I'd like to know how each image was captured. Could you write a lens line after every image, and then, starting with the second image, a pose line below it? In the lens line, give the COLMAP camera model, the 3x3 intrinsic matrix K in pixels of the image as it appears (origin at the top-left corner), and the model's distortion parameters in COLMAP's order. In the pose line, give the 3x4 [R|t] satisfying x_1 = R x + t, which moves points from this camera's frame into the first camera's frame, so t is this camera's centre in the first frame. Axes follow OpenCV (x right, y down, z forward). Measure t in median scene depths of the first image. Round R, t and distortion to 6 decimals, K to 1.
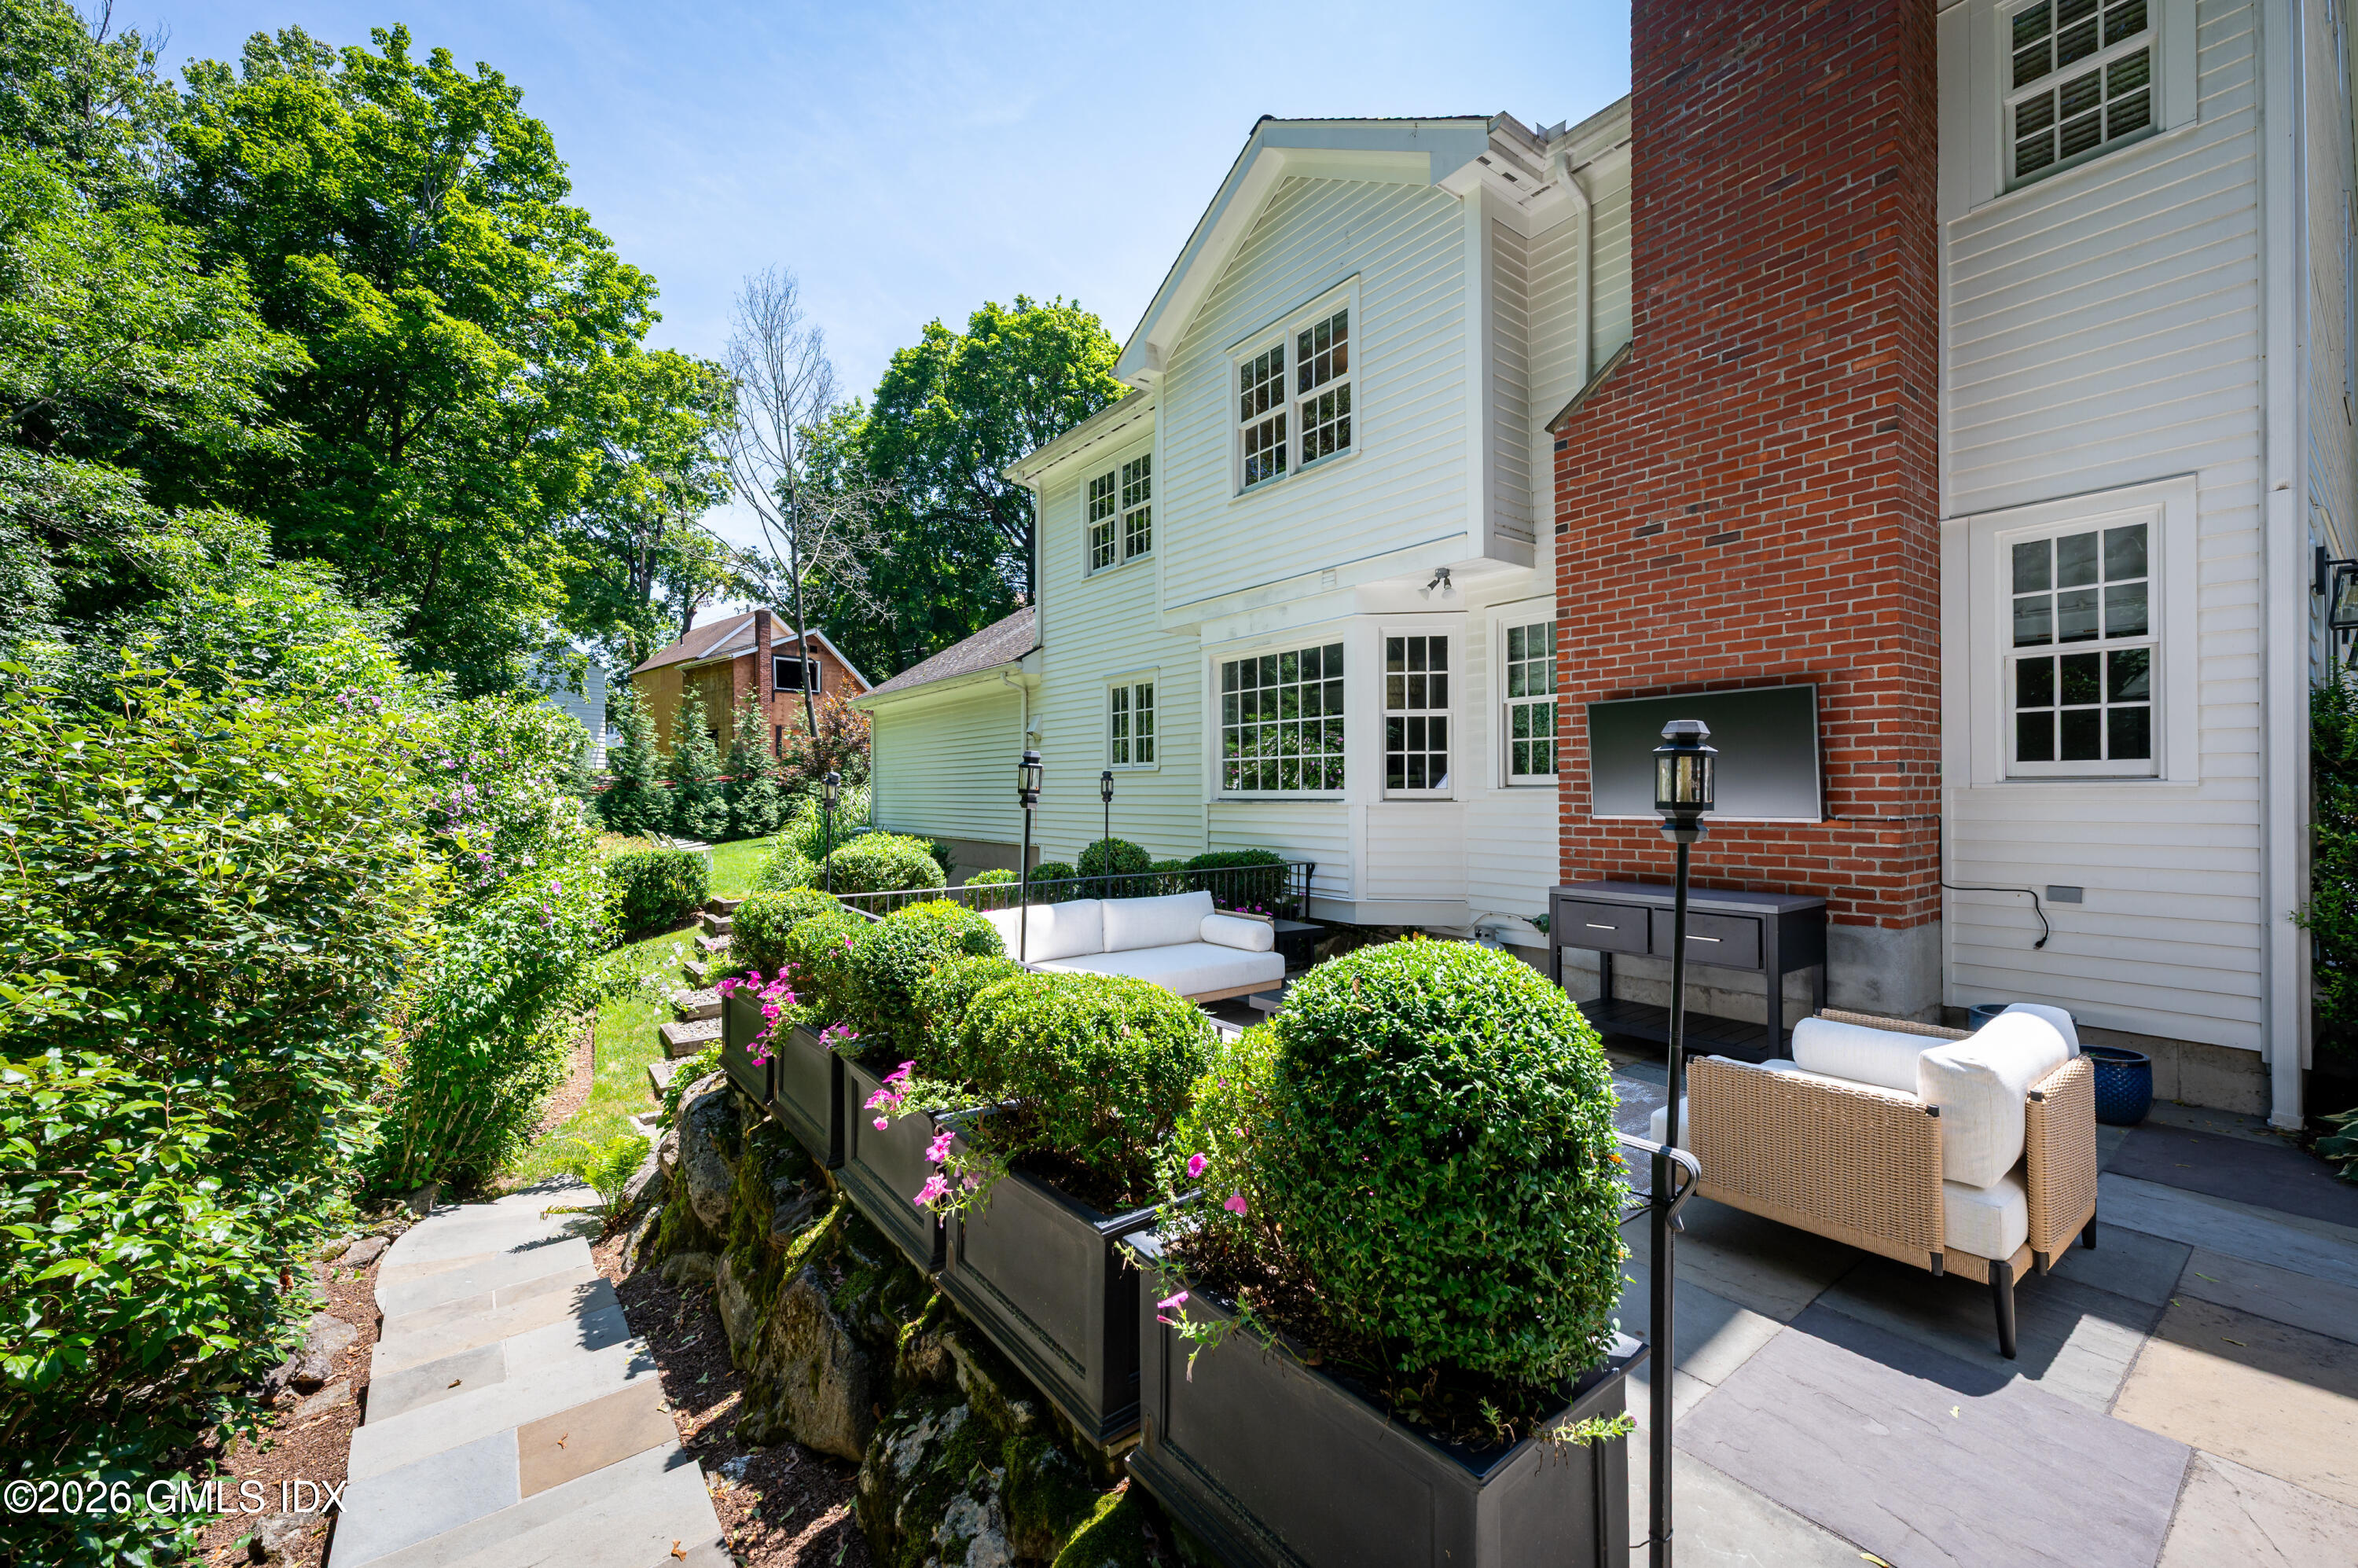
lens RADIAL K [[934.9, 0, 1179.0], [0, 934.9, 784.0], [0, 0, 1]] dist [-0.002067, 0.002099]
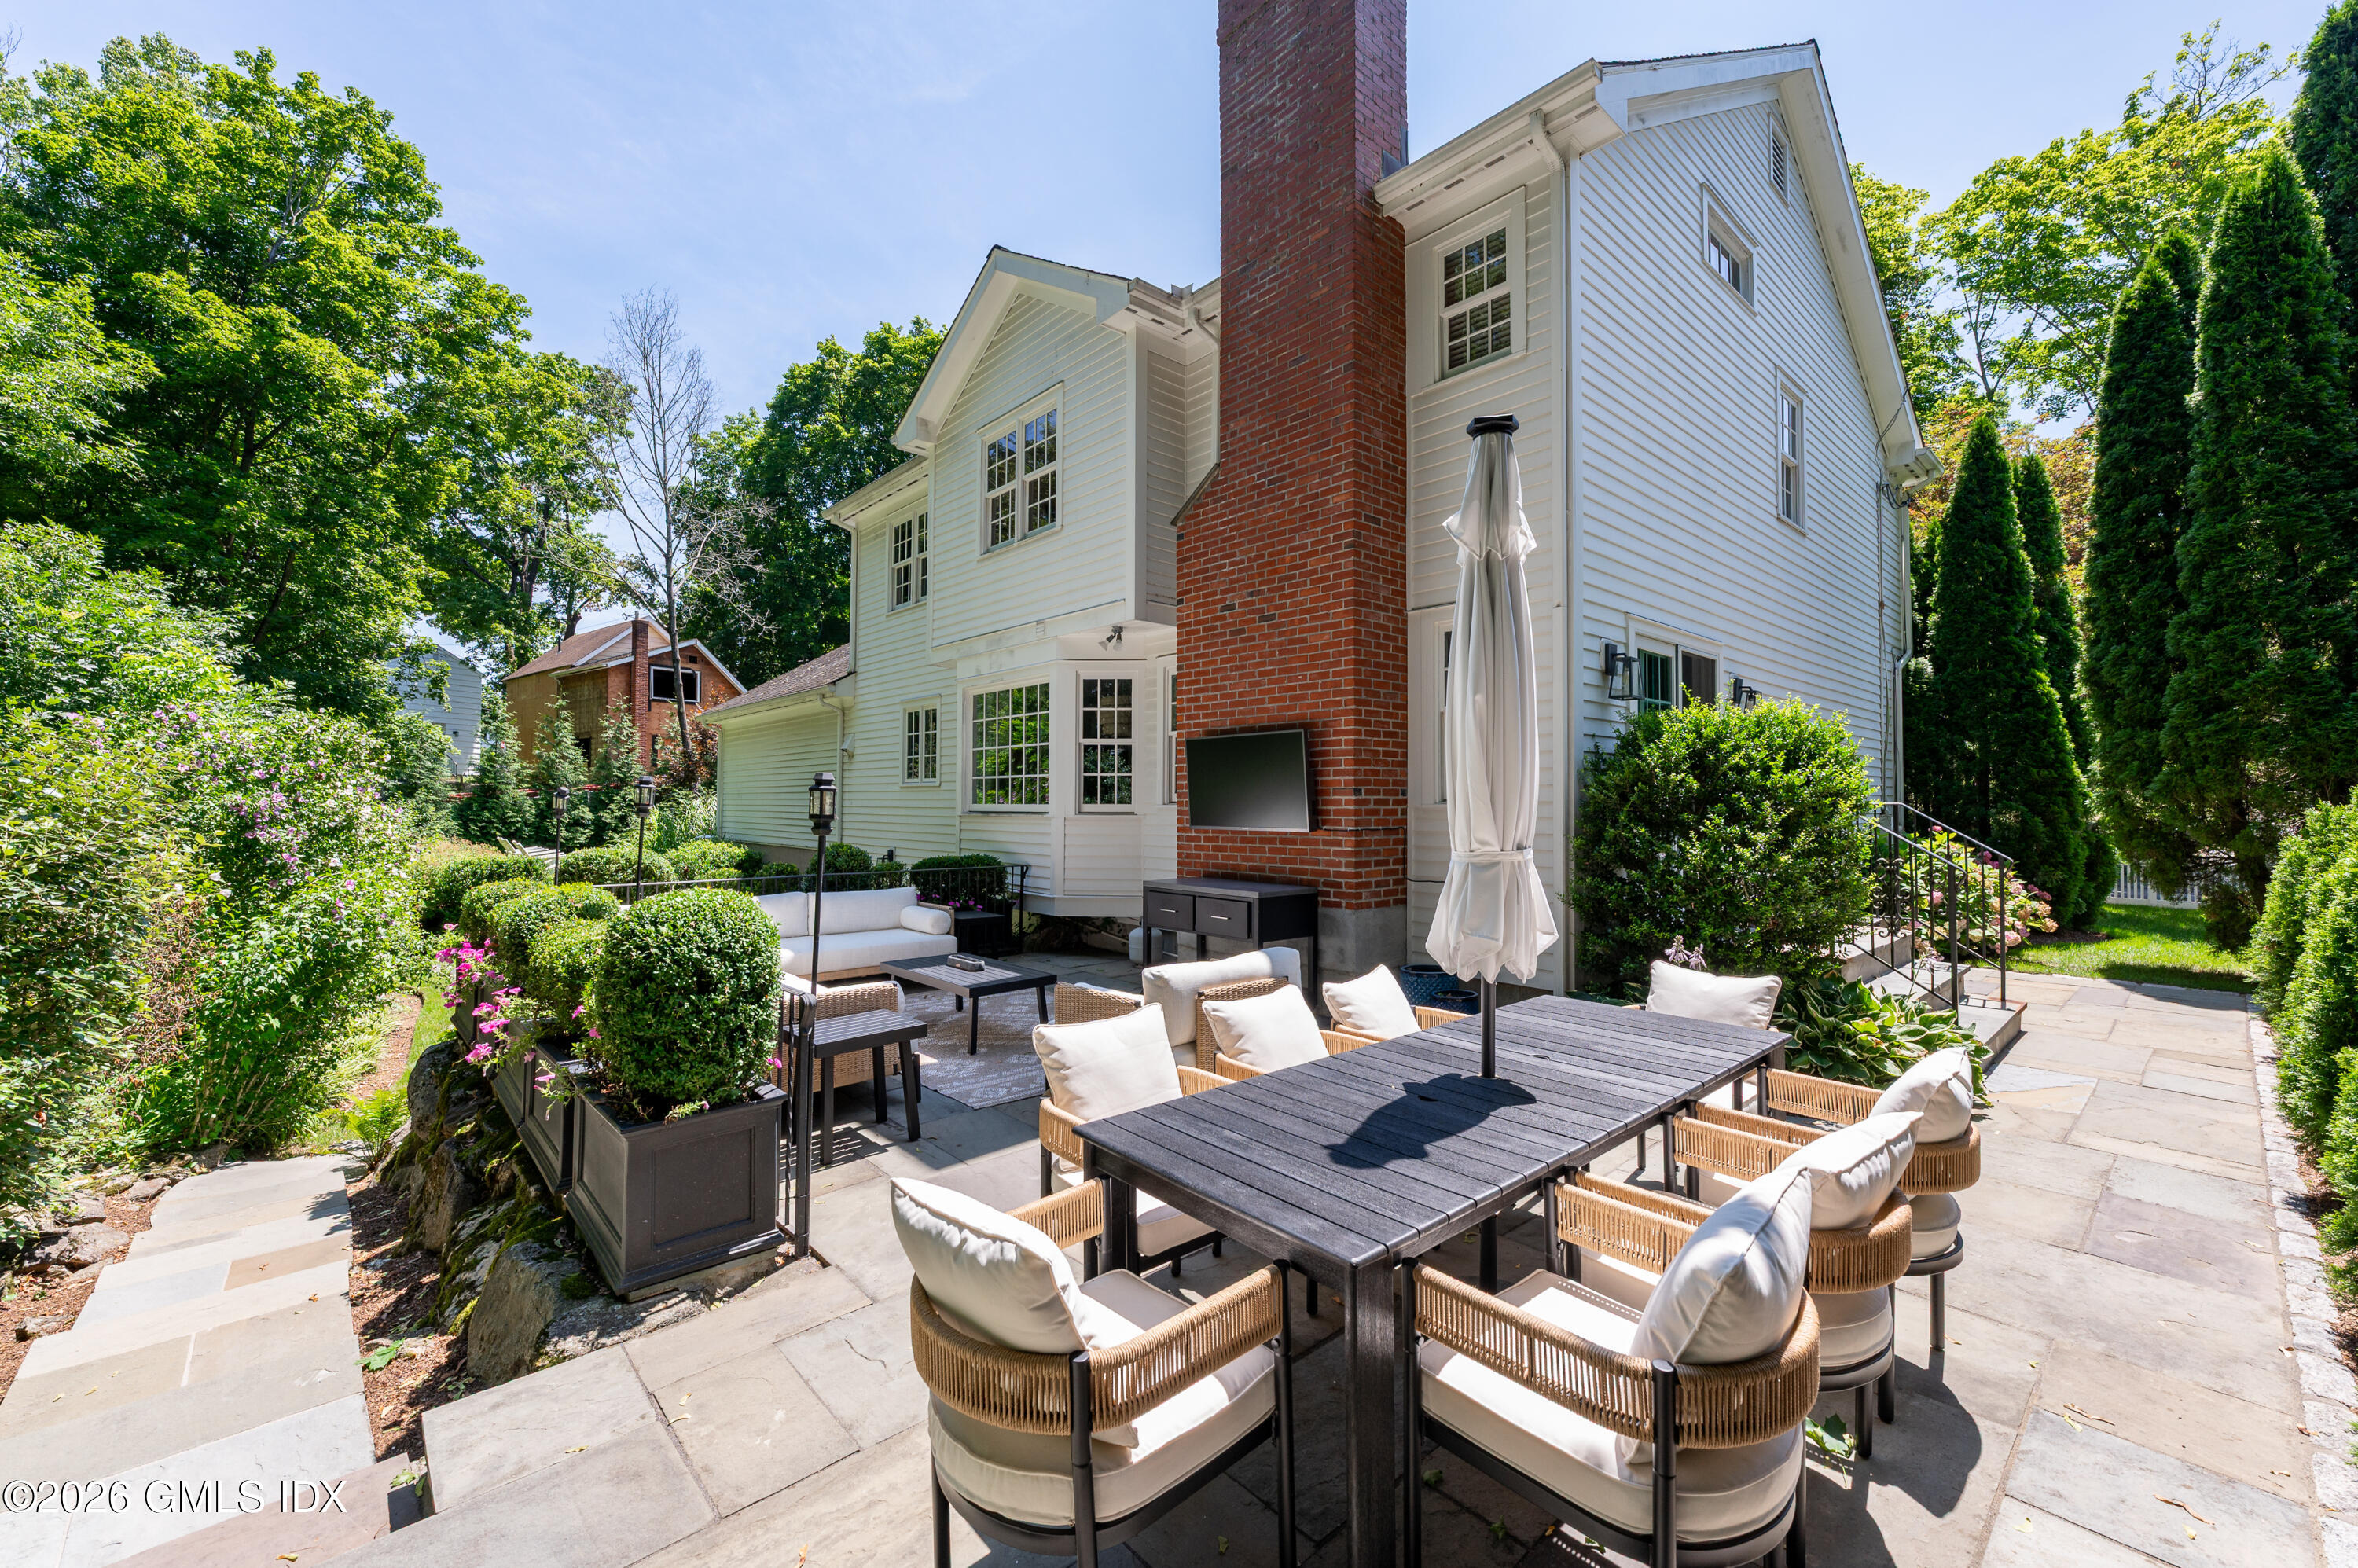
lens RADIAL K [[941.2, 0, 1186.2], [0, 941.2, 775.3], [0, 0, 1]] dist [-0.005594, 0.000660]
pose [[0.996558, 0.010604, 0.082218, 0.110508], [-0.008771, 0.999705, -0.022633, -0.002397], [-0.082434, 0.021833, 0.996357, -0.097734]]
